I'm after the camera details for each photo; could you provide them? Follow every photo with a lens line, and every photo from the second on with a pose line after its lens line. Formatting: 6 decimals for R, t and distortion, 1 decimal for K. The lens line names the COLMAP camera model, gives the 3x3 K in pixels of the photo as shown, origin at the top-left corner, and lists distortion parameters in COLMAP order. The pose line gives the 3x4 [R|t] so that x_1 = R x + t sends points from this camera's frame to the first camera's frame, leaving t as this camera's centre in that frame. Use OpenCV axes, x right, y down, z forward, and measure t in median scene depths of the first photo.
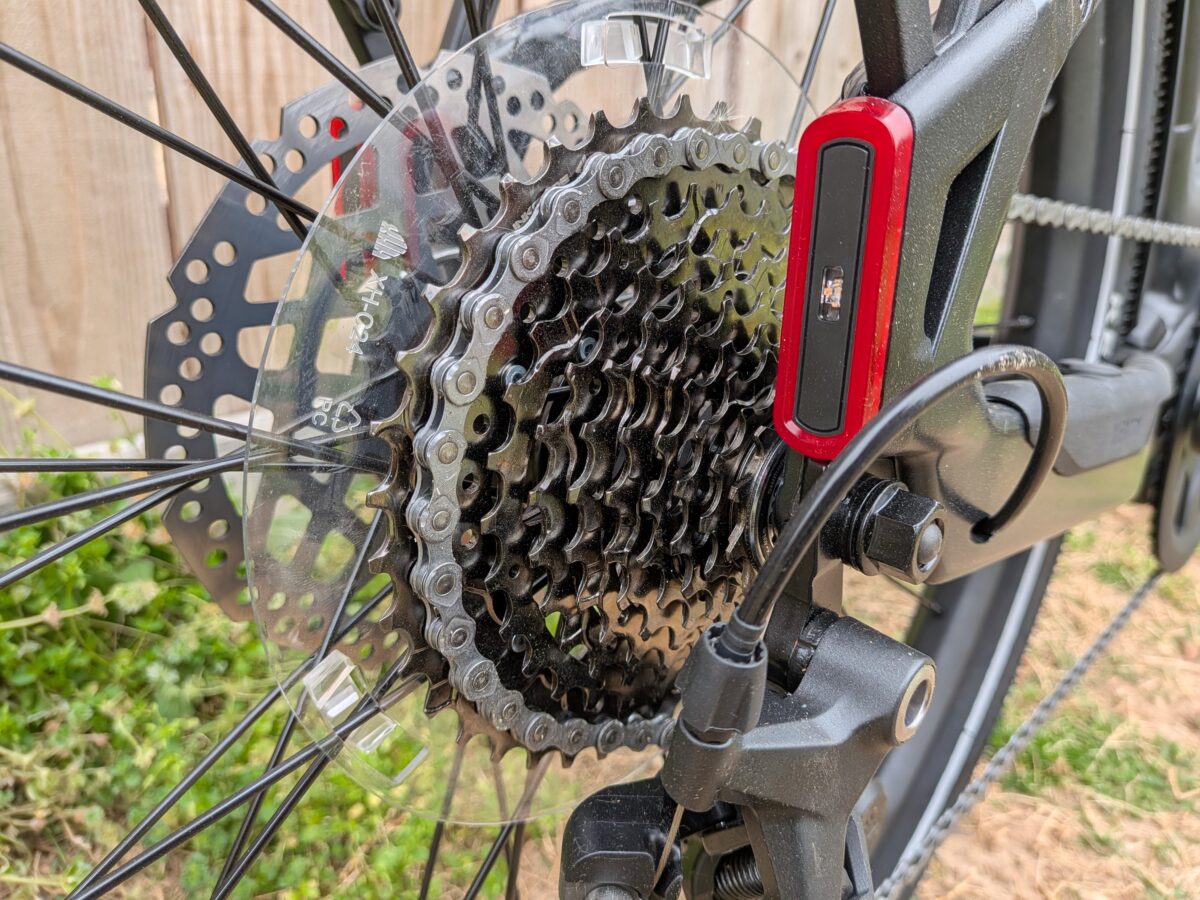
lens RADIAL K [[839.7, 0, 591.1], [0, 839.7, 456.7], [0, 0, 1]] dist [0.007173, -0.019391]
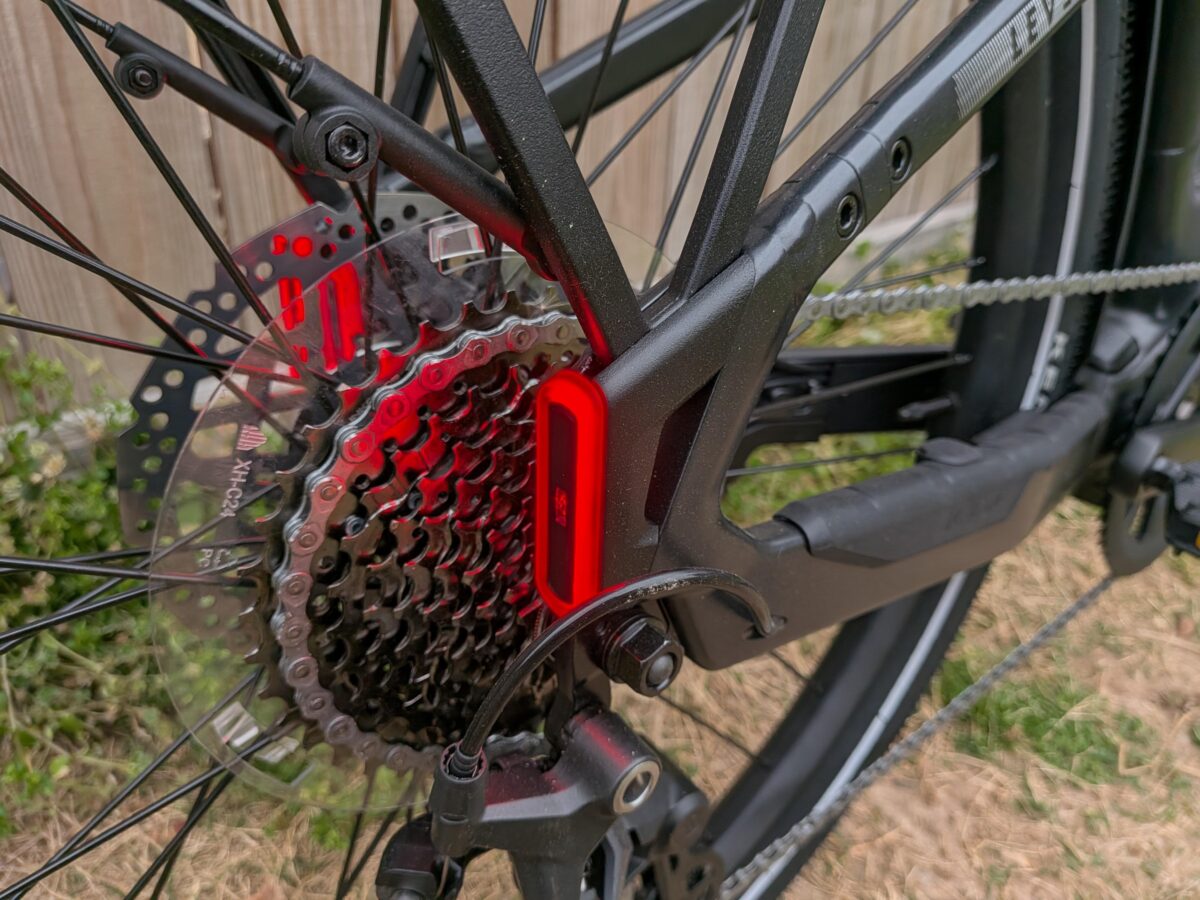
lens RADIAL K [[839.7, 0, 609.1], [0, 839.7, 441.0], [0, 0, 1]] dist [0.007173, -0.019391]
pose [[0.994179, 0.058582, -0.090423, 0.148134], [-0.046979, 0.990981, 0.125500, -0.145557], [0.096959, -0.120522, 0.987964, -0.091177]]
